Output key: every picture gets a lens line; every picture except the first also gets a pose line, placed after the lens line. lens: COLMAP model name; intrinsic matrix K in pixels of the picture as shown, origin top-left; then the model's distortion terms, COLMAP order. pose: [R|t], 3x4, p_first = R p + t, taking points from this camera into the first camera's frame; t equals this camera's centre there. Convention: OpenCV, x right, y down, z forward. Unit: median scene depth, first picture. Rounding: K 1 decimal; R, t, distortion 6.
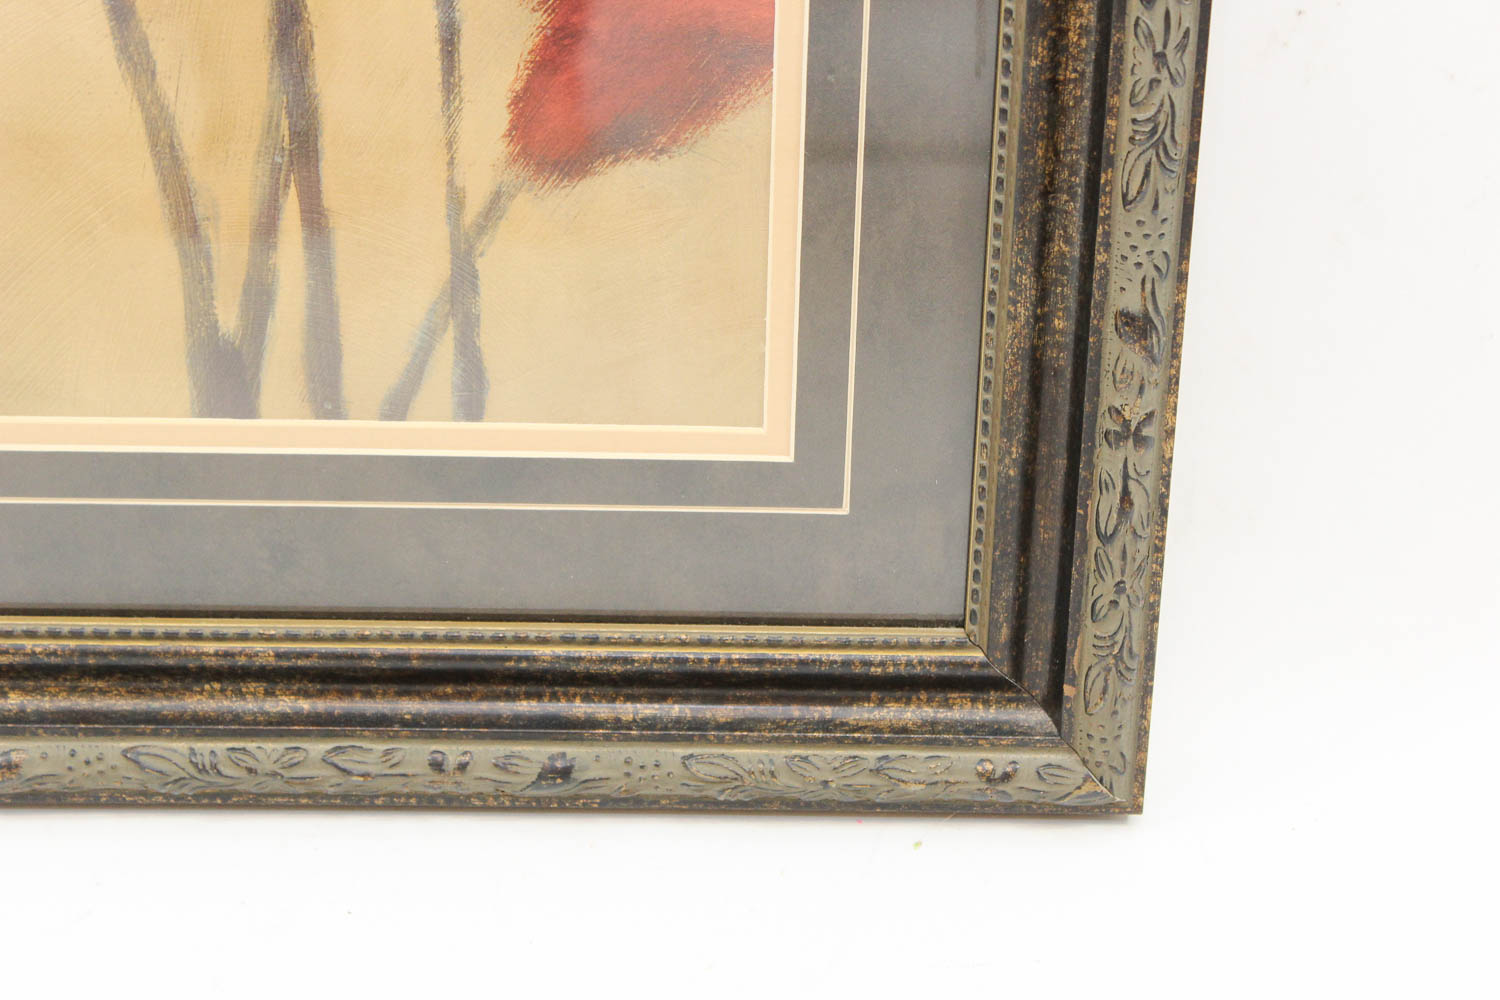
lens RADIAL K [[3666.6, 0, 750.0], [0, 3666.6, 500.0], [0, 0, 1]] dist [0.052572, 0.528762]
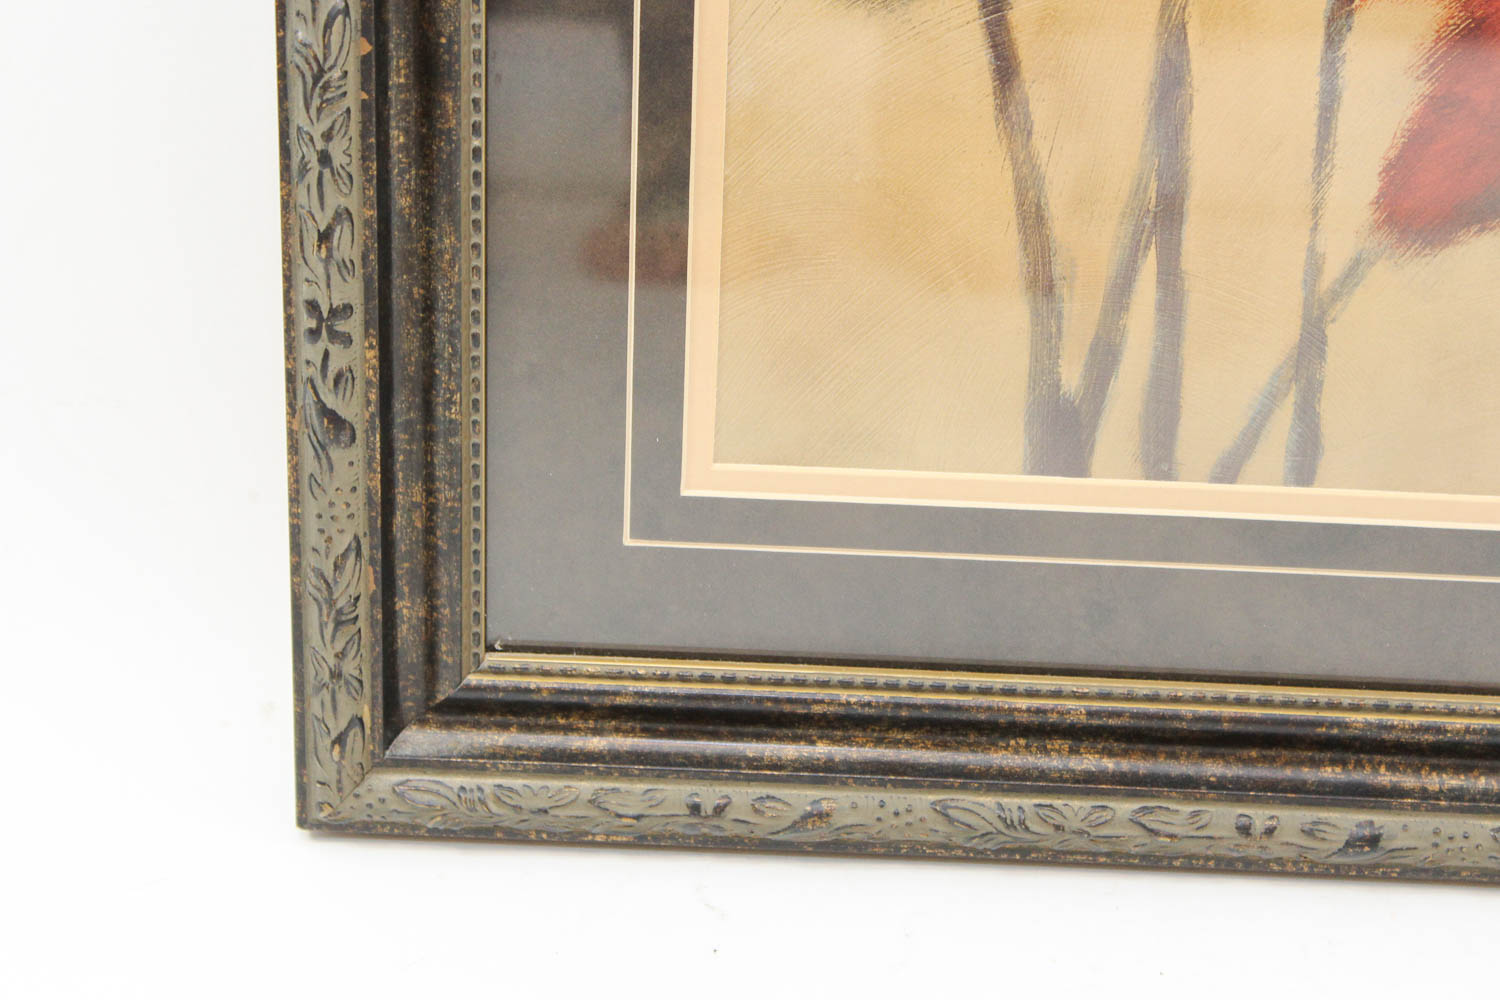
lens RADIAL K [[3666.6, 0, 750.0], [0, 3666.6, 500.0], [0, 0, 1]] dist [0.052572, 0.528762]
pose [[0.998883, 0.029581, -0.036858, -0.186012], [-0.029979, 0.999498, -0.010291, -0.002891], [0.036536, 0.011384, 0.999268, -0.005133]]
